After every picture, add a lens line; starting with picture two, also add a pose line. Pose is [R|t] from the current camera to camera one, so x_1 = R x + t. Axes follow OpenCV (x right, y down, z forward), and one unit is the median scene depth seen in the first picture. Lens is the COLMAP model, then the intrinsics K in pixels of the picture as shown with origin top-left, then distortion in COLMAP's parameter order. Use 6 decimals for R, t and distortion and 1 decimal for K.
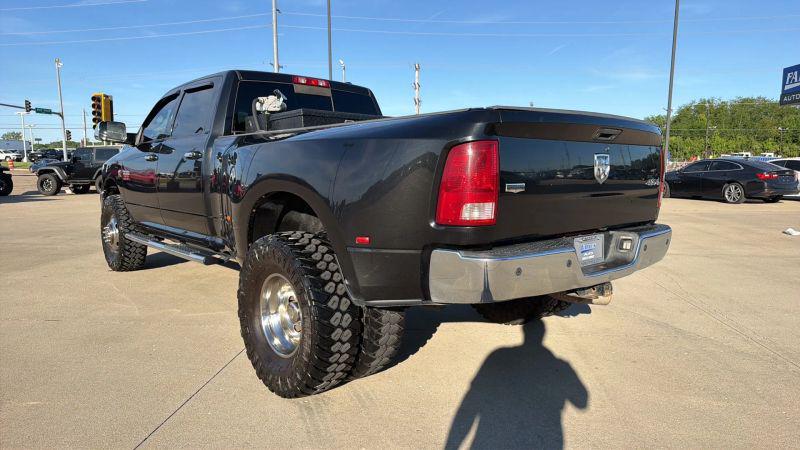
lens RADIAL K [[541.1, 0, 395.1], [0, 541.1, 226.2], [0, 0, 1]] dist [0.045938, -0.054014]
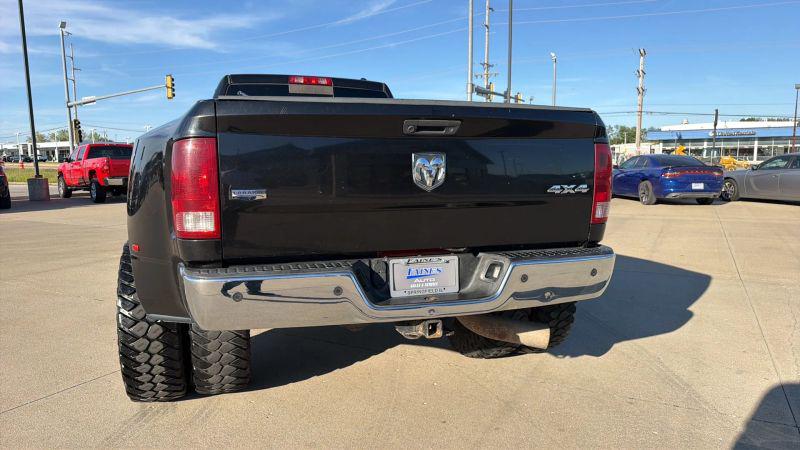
lens RADIAL K [[541.1, 0, 389.6], [0, 541.1, 228.6], [0, 0, 1]] dist [0.045938, -0.054014]
pose [[0.916003, 0.040693, -0.399103, 0.368610], [-0.038333, 0.999168, 0.013897, -0.019342], [0.399336, 0.002569, 0.916801, 0.160703]]
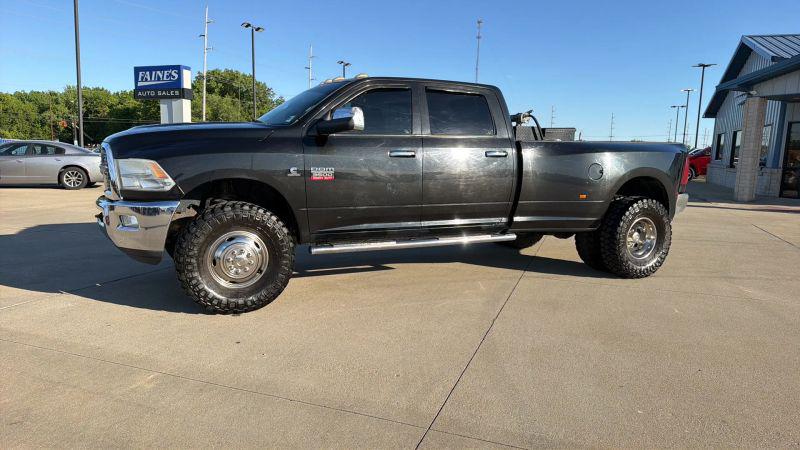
lens RADIAL K [[540.4, 0, 399.2], [0, 540.4, 232.5], [0, 0, 1]] dist [0.054686, -0.069774]
pose [[0.252780, -0.134122, 0.958182, -1.449429], [0.090569, 0.989277, 0.114582, -0.104282], [-0.963276, 0.057818, 0.262216, 0.811551]]
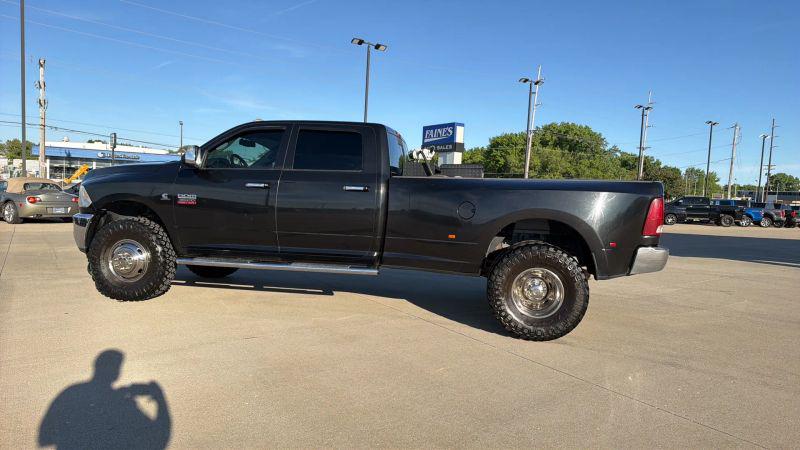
lens RADIAL K [[540.4, 0, 405.1], [0, 540.4, 238.9], [0, 0, 1]] dist [0.054686, -0.069774]
pose [[0.763079, -0.021050, 0.645963, -0.979746], [0.031314, 0.999500, -0.004420, -0.005444], [-0.645546, 0.023600, 0.763356, -0.012474]]
